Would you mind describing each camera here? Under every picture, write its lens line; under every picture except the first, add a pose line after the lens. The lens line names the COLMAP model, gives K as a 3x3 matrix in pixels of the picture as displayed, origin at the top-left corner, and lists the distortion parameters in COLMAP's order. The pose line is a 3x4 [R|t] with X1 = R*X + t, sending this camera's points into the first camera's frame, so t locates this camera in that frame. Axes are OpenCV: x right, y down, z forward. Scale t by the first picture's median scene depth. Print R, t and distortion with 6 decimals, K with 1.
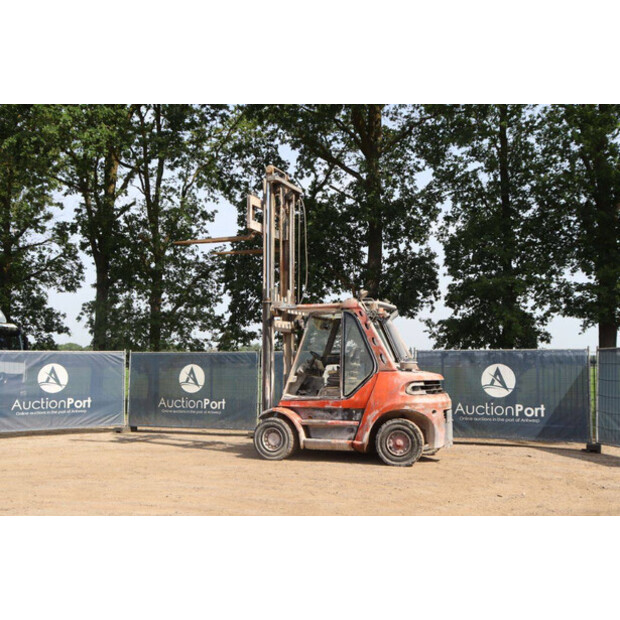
lens RADIAL K [[706.6, 0, 310.0], [0, 706.6, 310.0], [0, 0, 1]] dist [-0.029690, 0.005010]
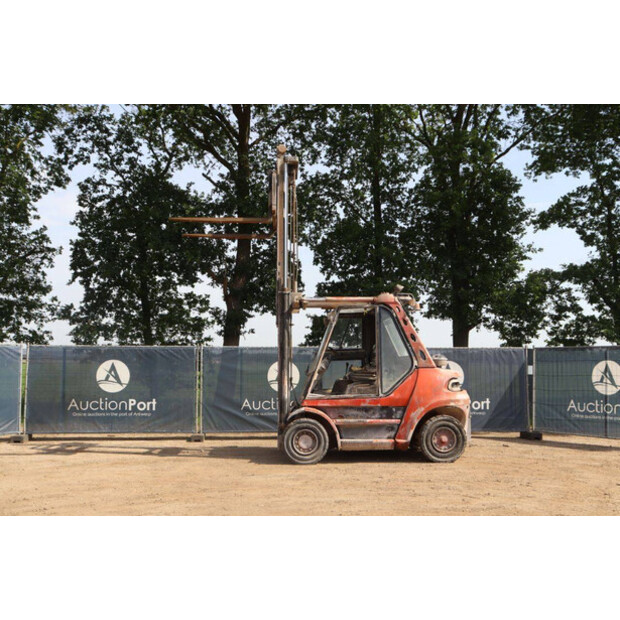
lens RADIAL K [[682.3, 0, 310.0], [0, 682.3, 310.0], [0, 0, 1]] dist [-0.027710, 0.000479]
pose [[0.906565, 0.035611, 0.420561, -0.303459], [-0.036766, 0.999310, -0.005363, 0.011199], [-0.420461, -0.010600, 0.907249, 0.135854]]
